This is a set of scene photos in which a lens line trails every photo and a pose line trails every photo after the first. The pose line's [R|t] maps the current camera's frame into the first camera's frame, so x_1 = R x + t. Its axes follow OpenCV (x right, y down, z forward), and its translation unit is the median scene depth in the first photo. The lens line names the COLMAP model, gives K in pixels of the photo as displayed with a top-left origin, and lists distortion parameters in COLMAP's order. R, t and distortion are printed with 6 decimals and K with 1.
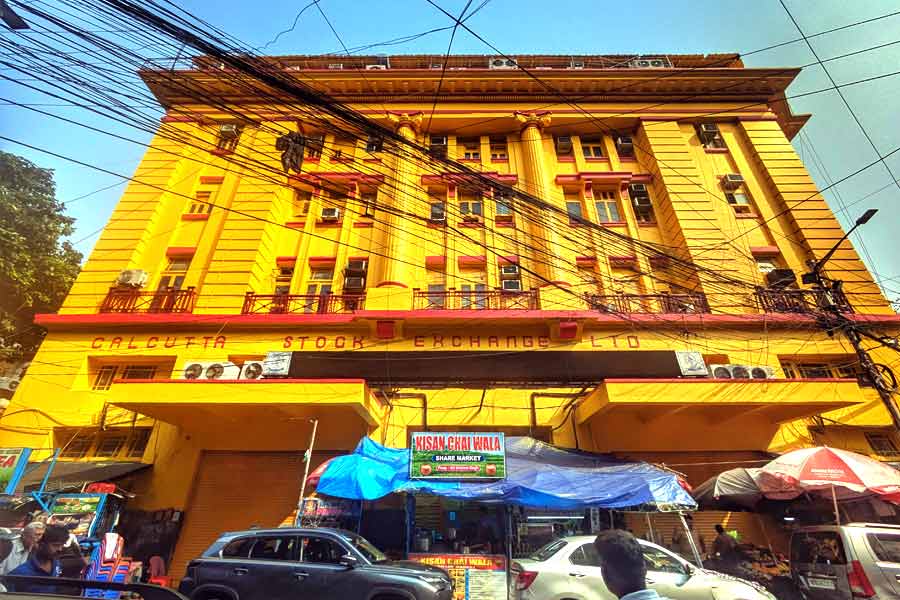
lens RADIAL K [[405.1, 0, 498.4], [0, 405.1, 298.3], [0, 0, 1]] dist [-0.006396, 0.002037]
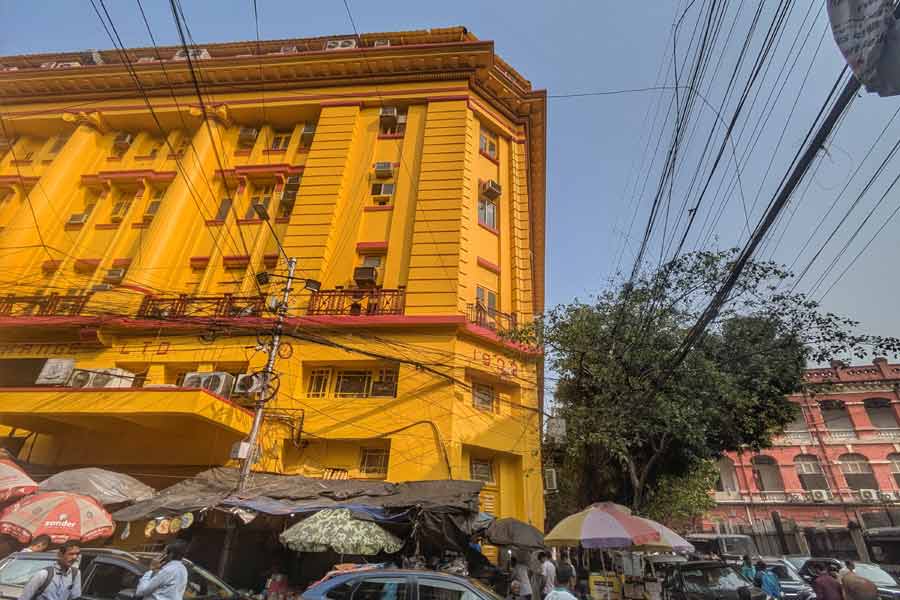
lens RADIAL K [[449.3, 0, 457.7], [0, 449.3, 292.9], [0, 0, 1]] dist [-0.008837, 0.000568]
pose [[0.997657, -0.017604, -0.066113, 0.435017], [0.017161, 0.999826, -0.007266, -0.001117], [0.066229, 0.006115, 0.997786, -0.000564]]
